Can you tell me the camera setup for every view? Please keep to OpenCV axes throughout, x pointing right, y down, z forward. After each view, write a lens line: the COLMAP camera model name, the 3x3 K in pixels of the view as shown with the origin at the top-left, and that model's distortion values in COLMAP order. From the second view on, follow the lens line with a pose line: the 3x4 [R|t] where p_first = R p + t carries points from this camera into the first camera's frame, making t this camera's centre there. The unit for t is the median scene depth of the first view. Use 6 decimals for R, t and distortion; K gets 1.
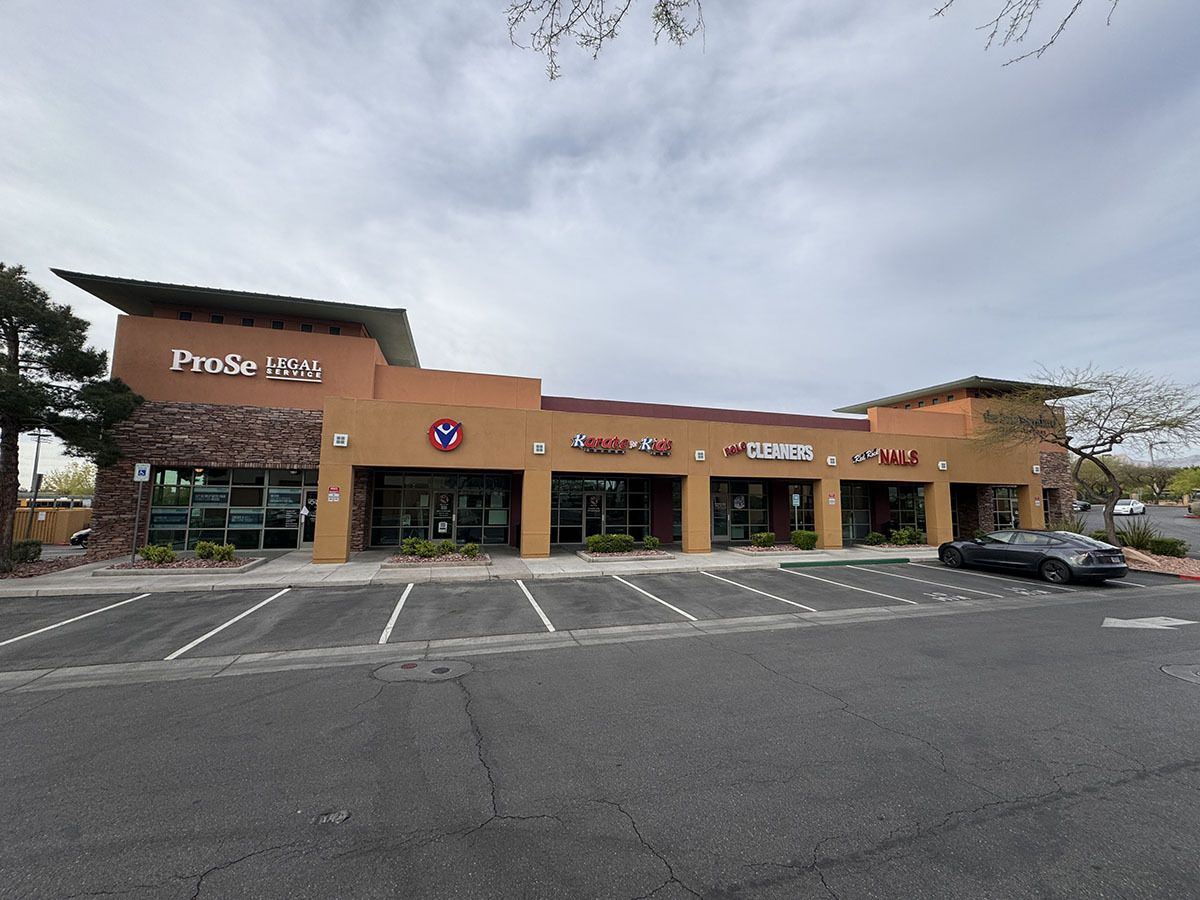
lens RADIAL K [[475.9, 0, 599.6], [0, 475.9, 448.0], [0, 0, 1]] dist [-0.001670, 0.000142]
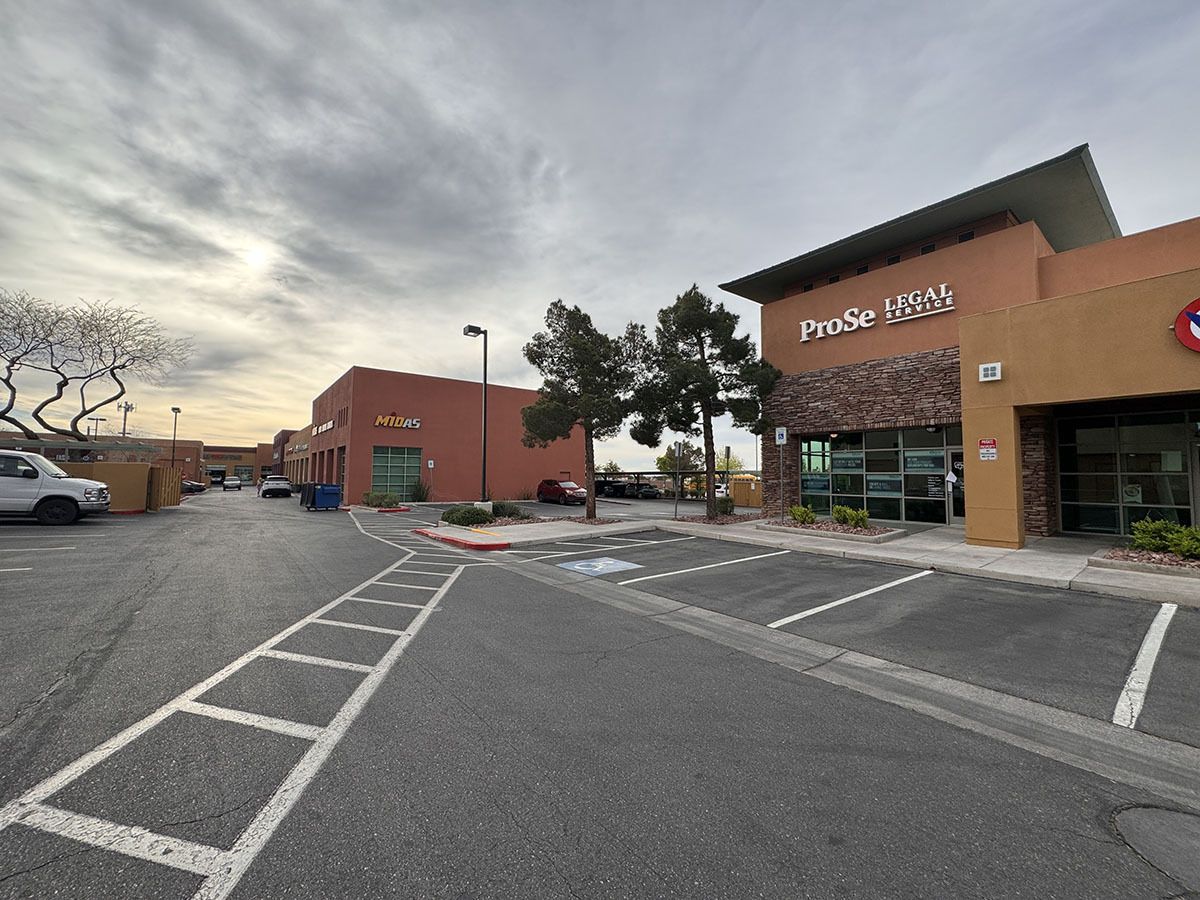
lens RADIAL K [[475.9, 0, 599.6], [0, 475.9, 448.0], [0, 0, 1]] dist [-0.001670, 0.000142]
pose [[0.354303, -0.061479, -0.933108, -0.093570], [0.094083, 0.995117, -0.029841, 0.055453], [0.930386, -0.077217, 0.358357, 0.189422]]
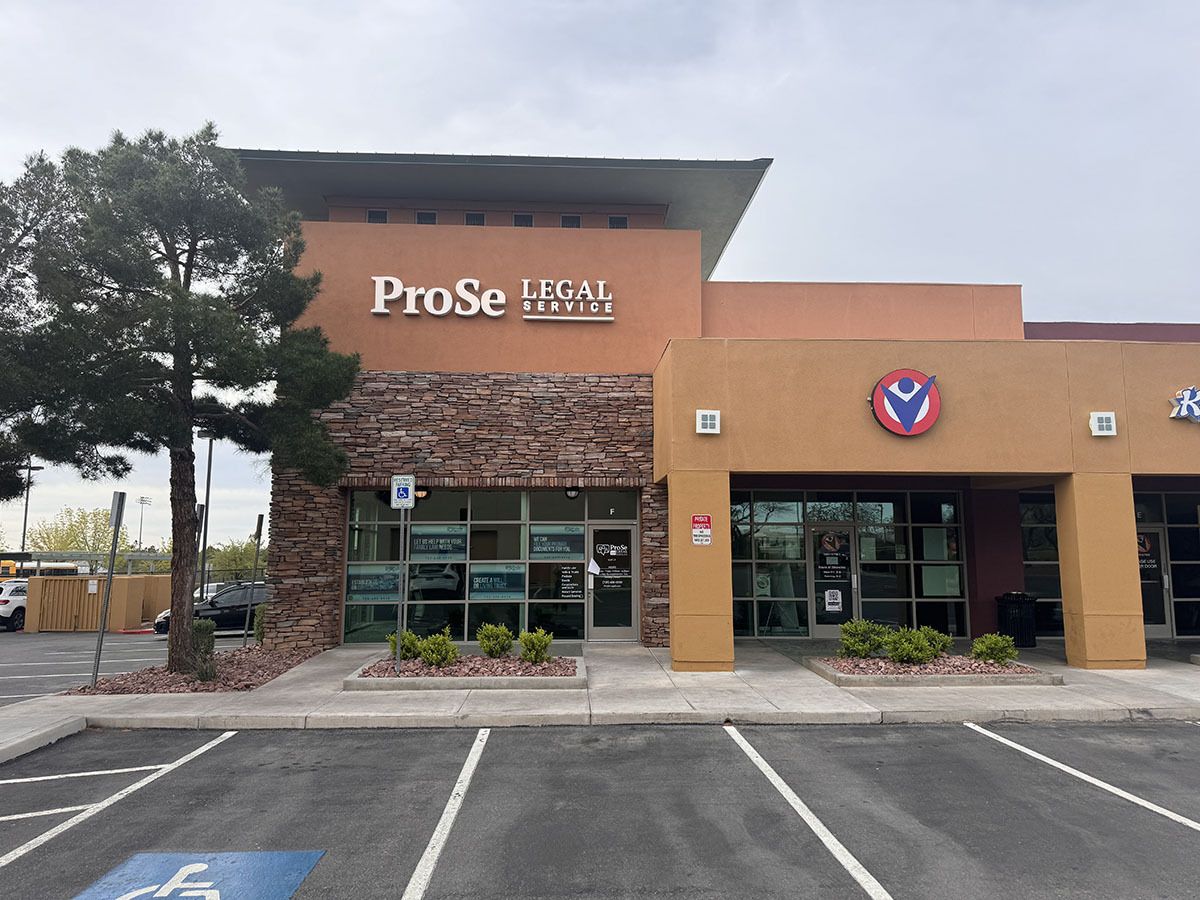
lens RADIAL K [[833.3, 0, 603.8], [0, 833.3, 452.4], [0, 0, 1]] dist [0.166651, -0.255294]
pose [[0.971164, -0.041764, -0.234726, -0.405295], [0.037346, 0.999032, -0.023235, 0.028958], [0.235470, 0.013798, 0.971784, 0.108231]]
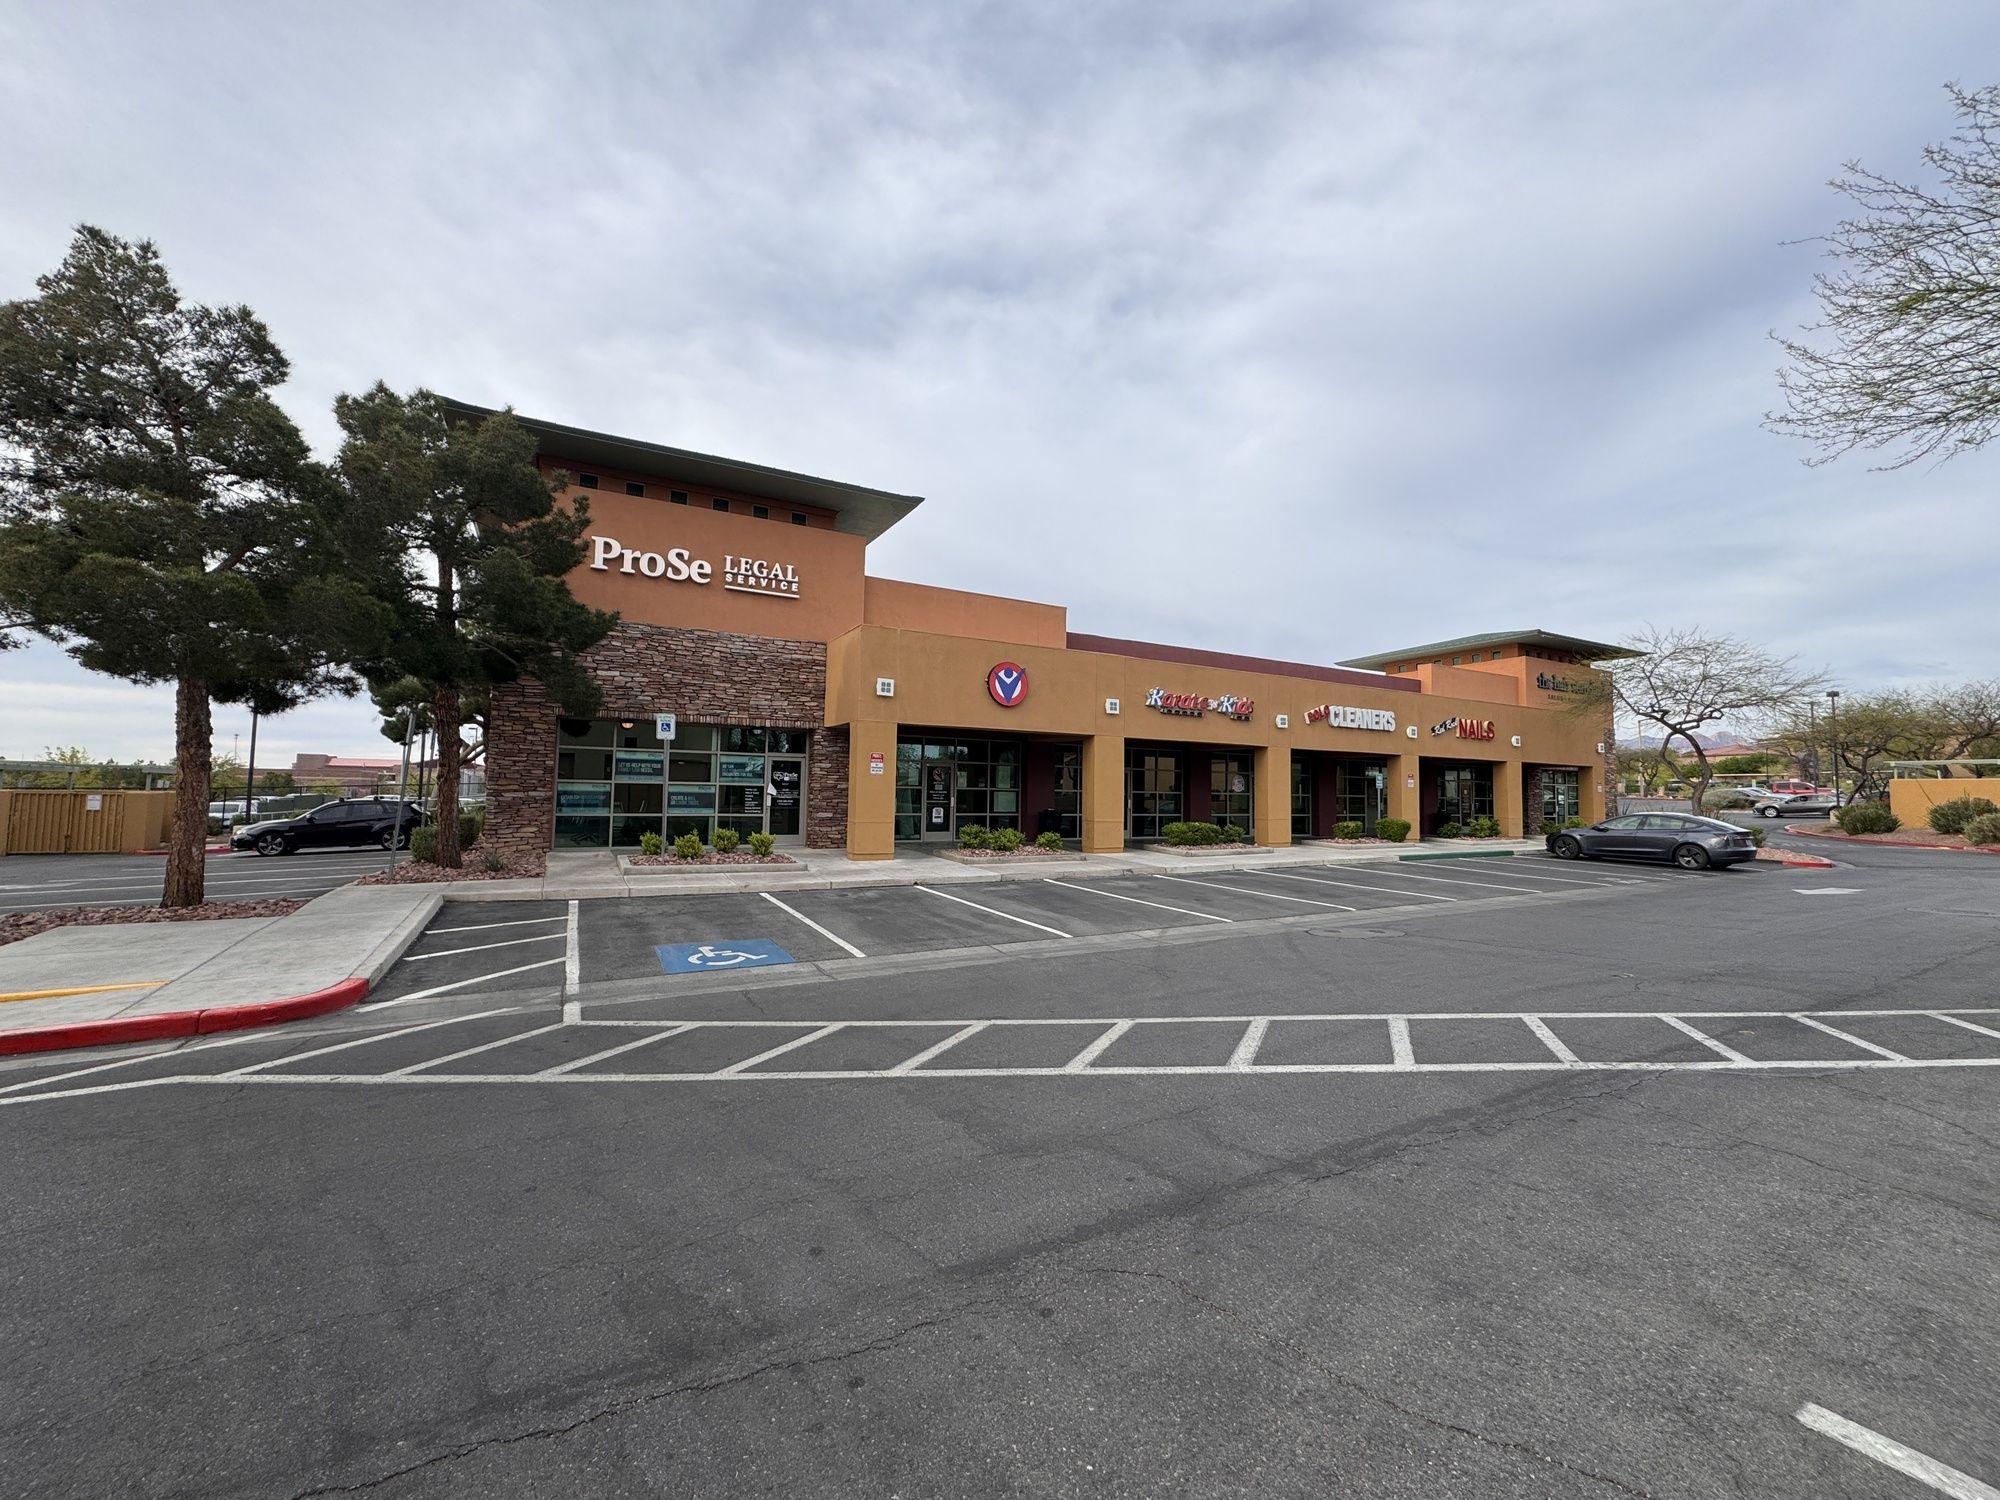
lens RADIAL K [[793.1, 0, 999.3], [0, 793.1, 746.7], [0, 0, 1]] dist [-0.001670, 0.000142]
pose [[0.976759, 0.017779, 0.213602, -0.571864], [-0.028823, 0.998397, 0.048702, 0.008287], [-0.212393, -0.053727, 0.975706, -0.170156]]
